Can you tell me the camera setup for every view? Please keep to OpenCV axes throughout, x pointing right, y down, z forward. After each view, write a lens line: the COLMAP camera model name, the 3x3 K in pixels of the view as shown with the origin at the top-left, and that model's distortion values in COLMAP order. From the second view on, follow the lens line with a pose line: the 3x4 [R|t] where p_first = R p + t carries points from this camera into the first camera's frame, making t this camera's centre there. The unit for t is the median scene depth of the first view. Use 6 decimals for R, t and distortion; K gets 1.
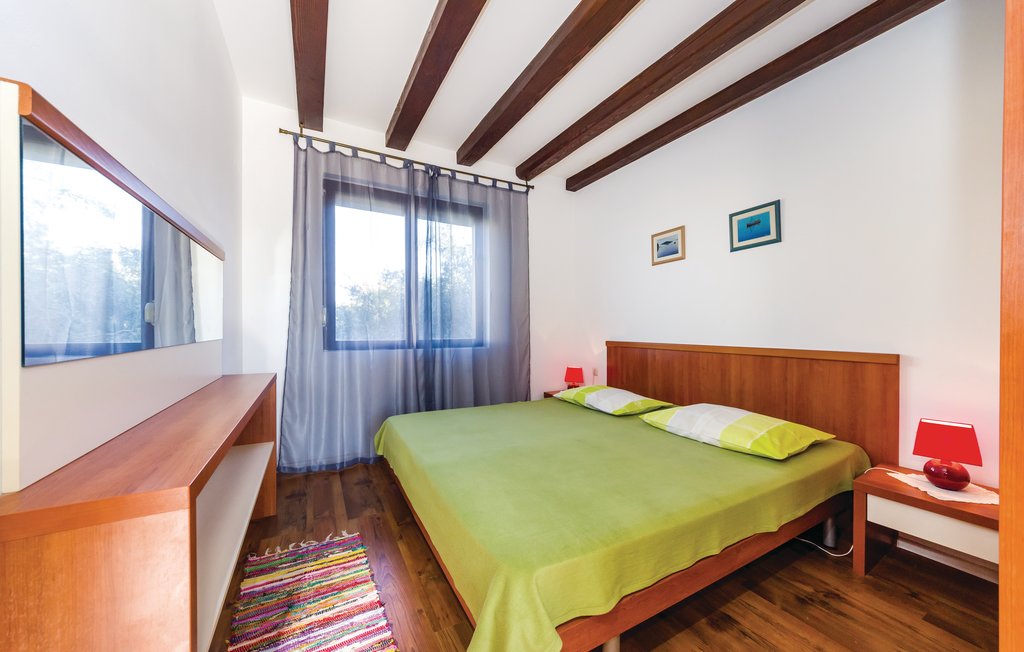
lens RADIAL K [[367.8, 0, 514.4], [0, 367.8, 330.7], [0, 0, 1]] dist [-0.009293, -0.000157]
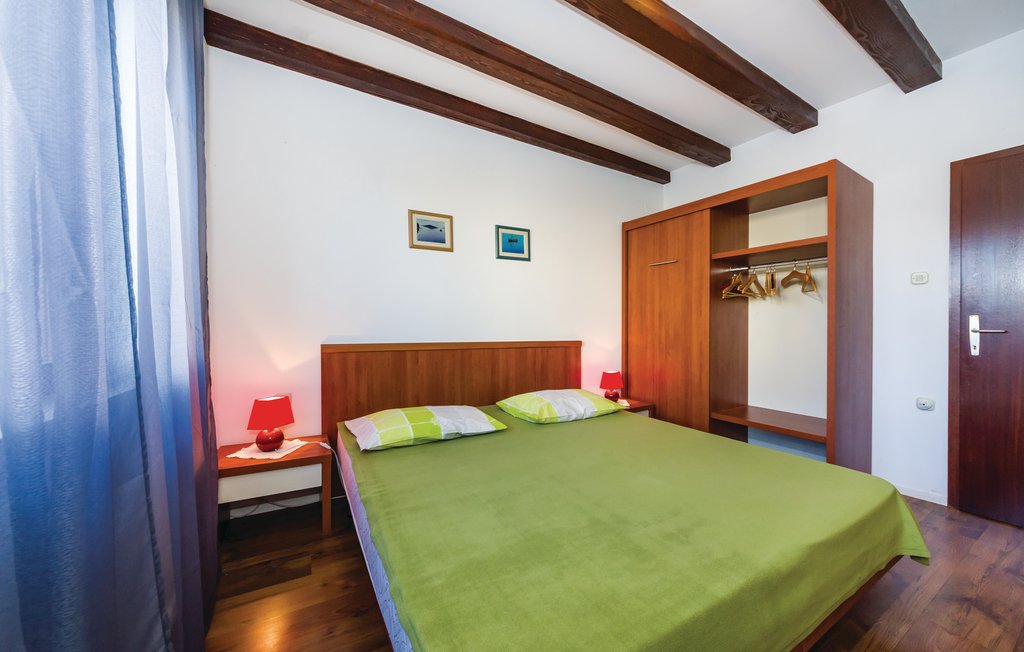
lens RADIAL K [[367.8, 0, 513.6], [0, 367.8, 329.1], [0, 0, 1]] dist [-0.009293, -0.000157]
pose [[-0.033184, -0.010261, 0.999397, -0.484044], [-0.004013, 0.999941, 0.010133, -0.006989], [-0.999441, -0.003674, -0.033224, 0.865507]]
